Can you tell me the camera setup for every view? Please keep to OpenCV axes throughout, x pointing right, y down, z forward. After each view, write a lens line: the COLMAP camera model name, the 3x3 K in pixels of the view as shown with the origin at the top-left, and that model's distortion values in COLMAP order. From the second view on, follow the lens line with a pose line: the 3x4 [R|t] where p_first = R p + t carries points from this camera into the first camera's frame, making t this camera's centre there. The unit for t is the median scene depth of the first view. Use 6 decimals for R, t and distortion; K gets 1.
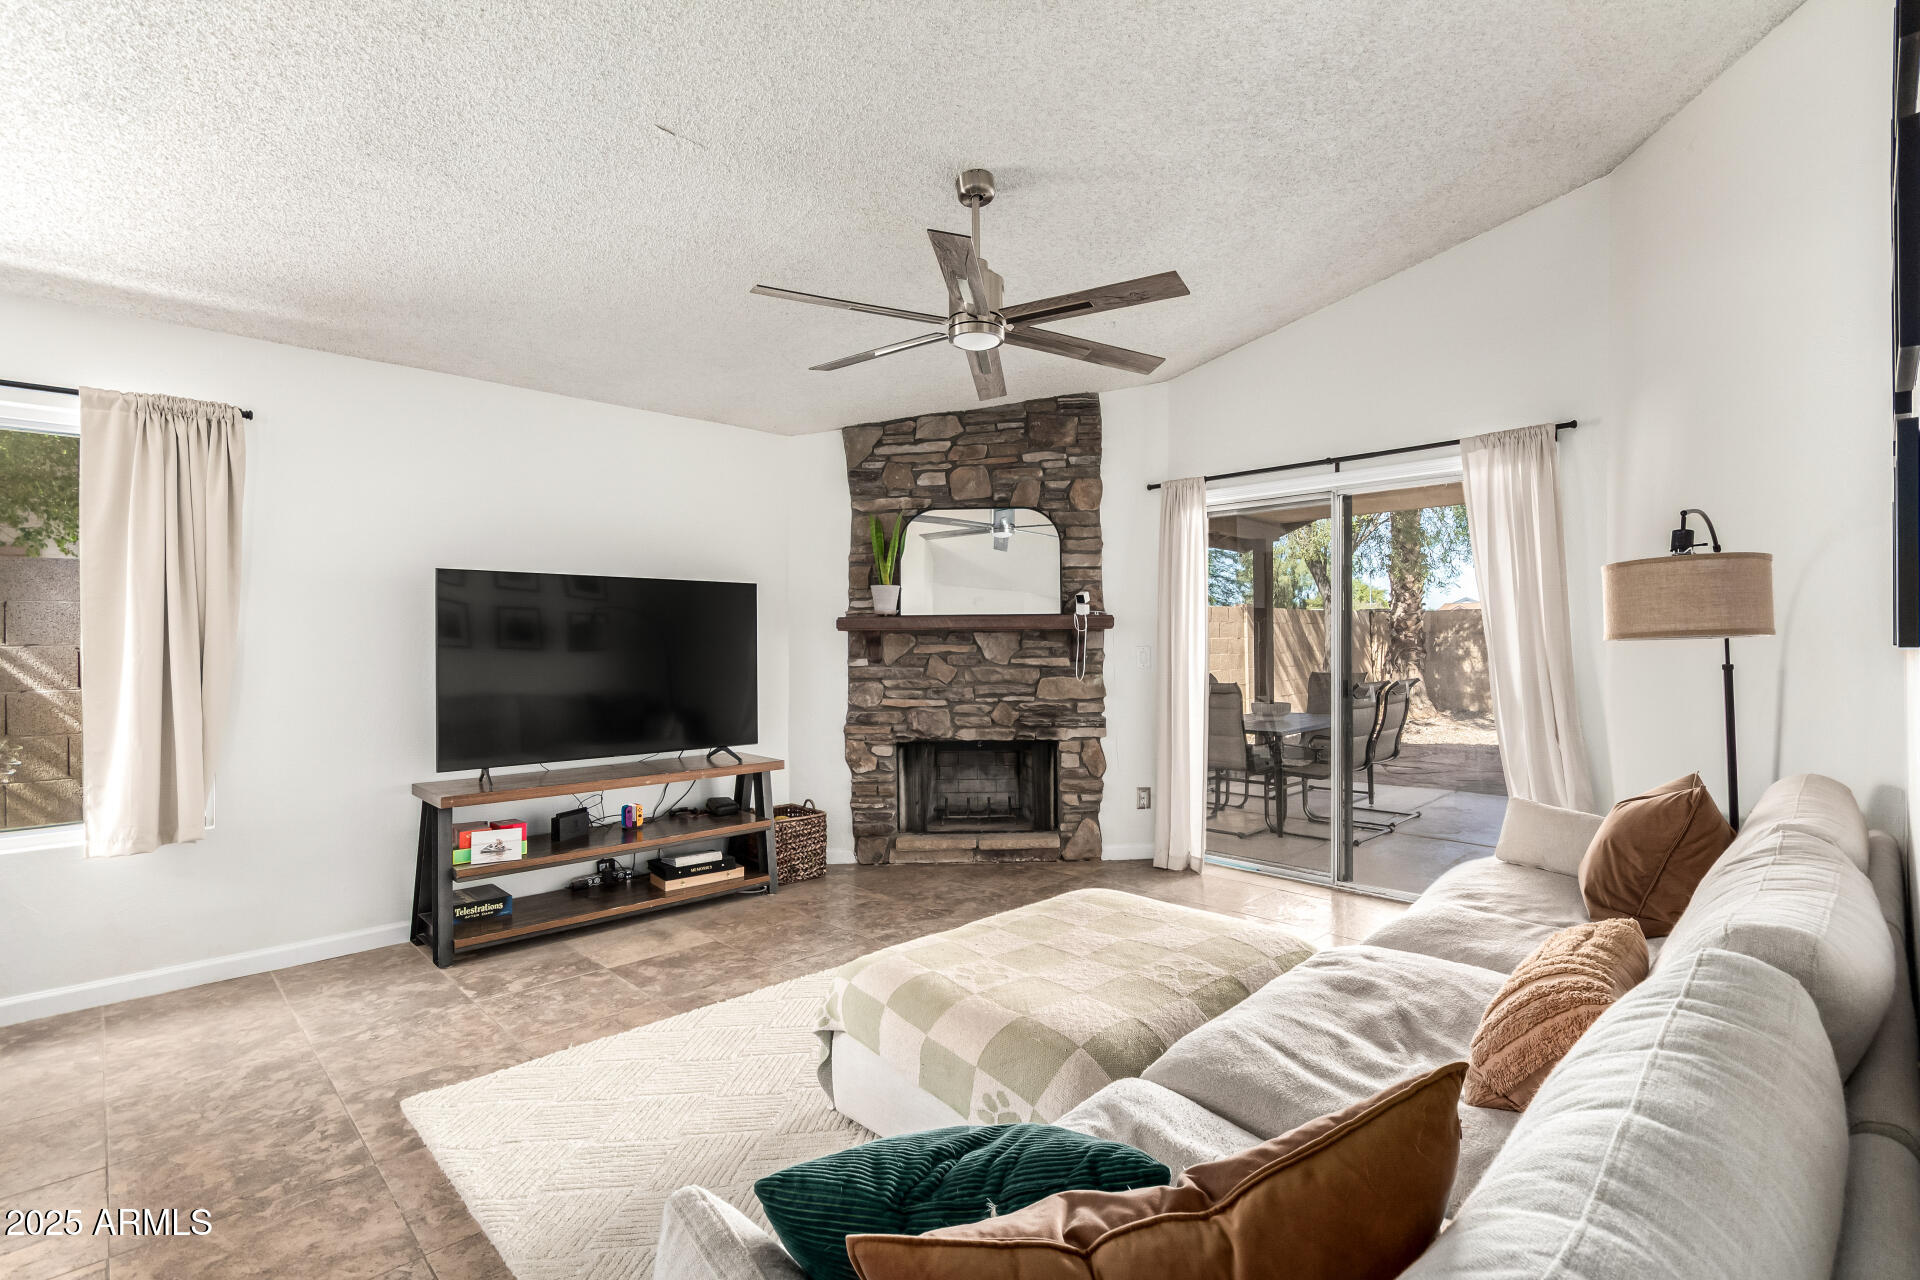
lens RADIAL K [[878.8, 0, 972.0], [0, 878.8, 647.5], [0, 0, 1]] dist [-0.001389, -0.000186]
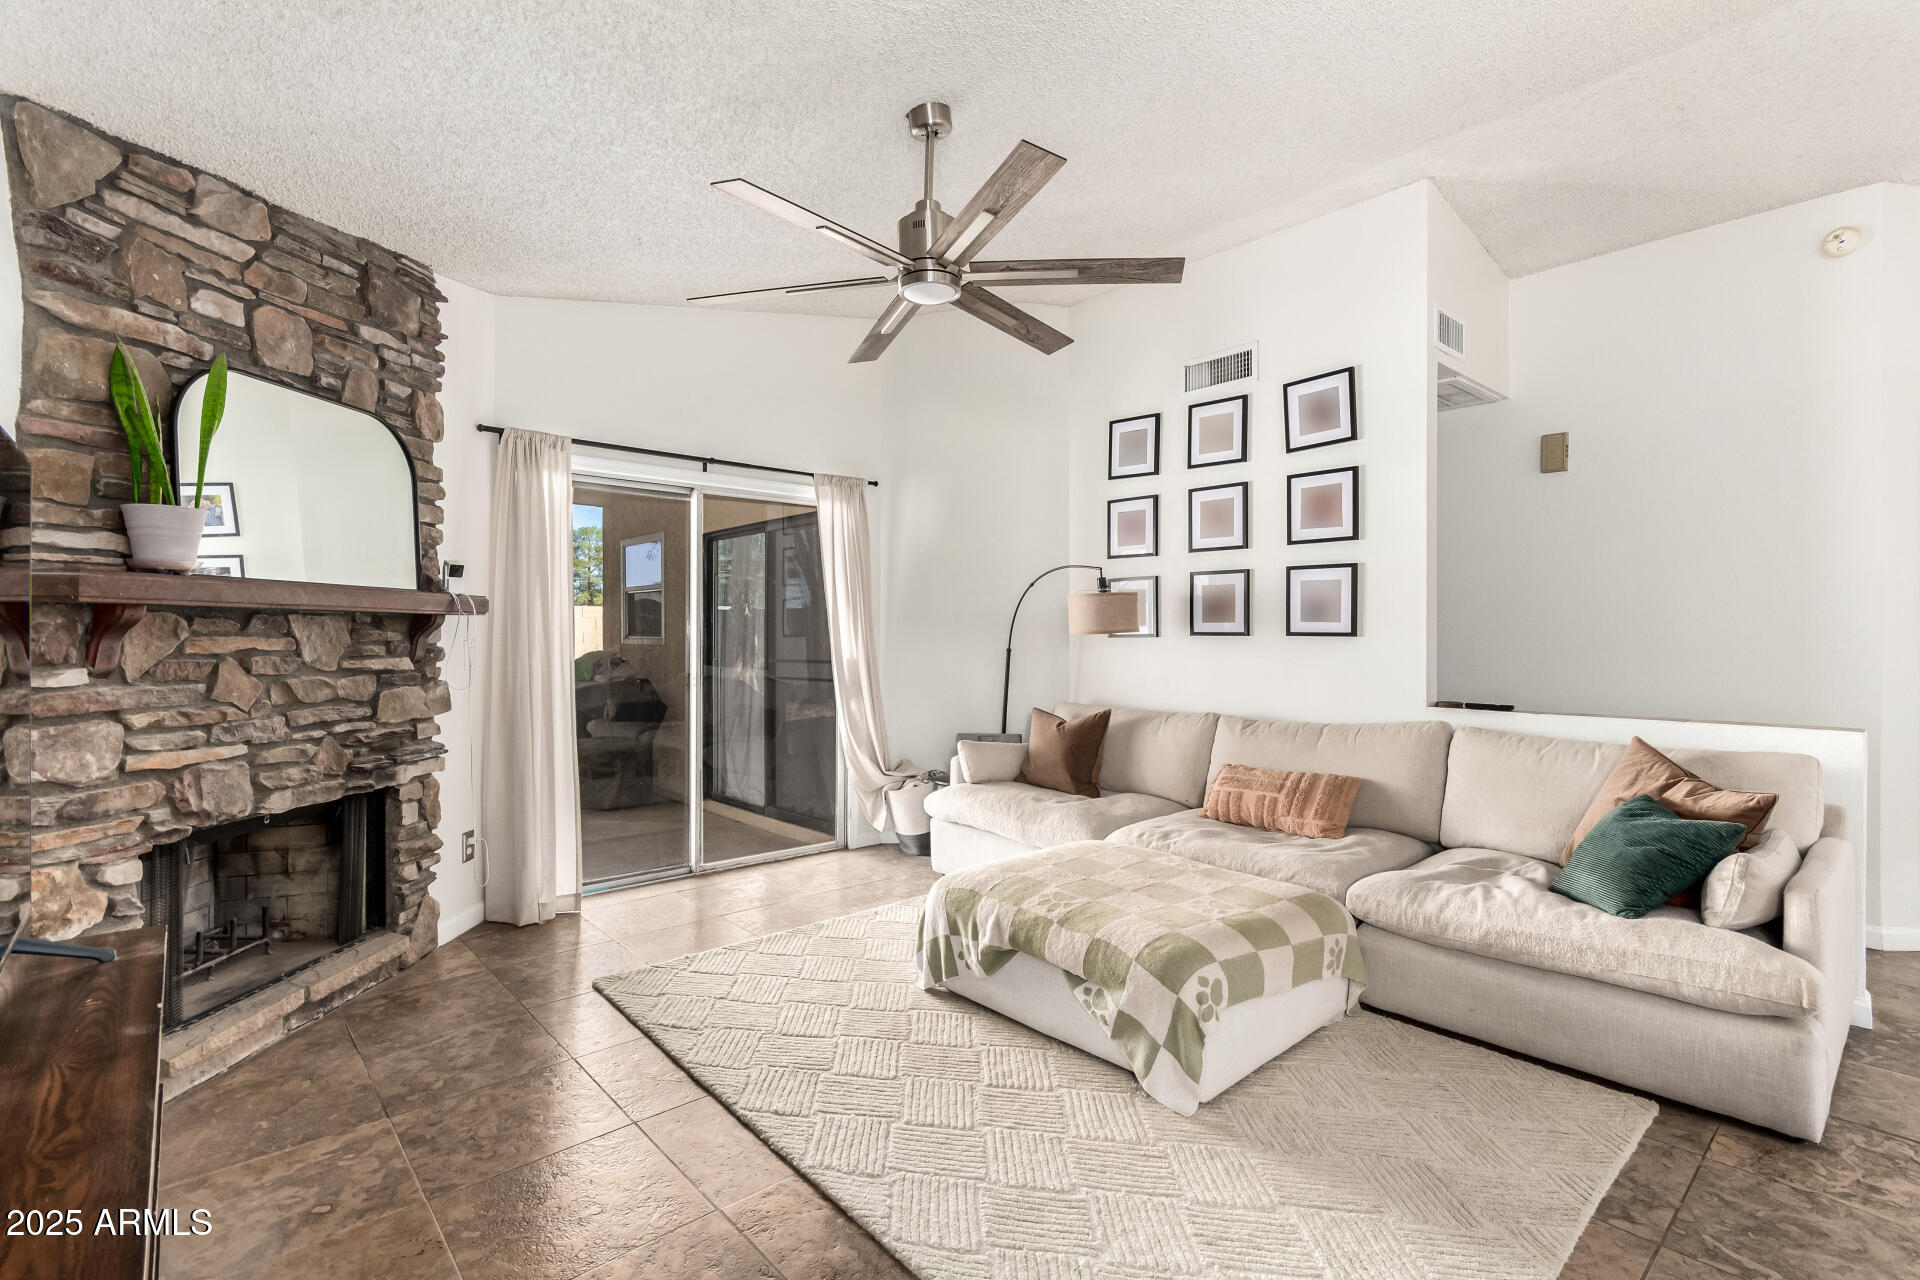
lens RADIAL K [[878.8, 0, 971.8], [0, 878.8, 637.0], [0, 0, 1]] dist [-0.001389, -0.000186]
pose [[0.055006, 0.003031, 0.998481, -0.523611], [0.004293, 0.999985, -0.003272, 0.000598], [-0.998477, 0.004466, 0.054993, 0.543893]]
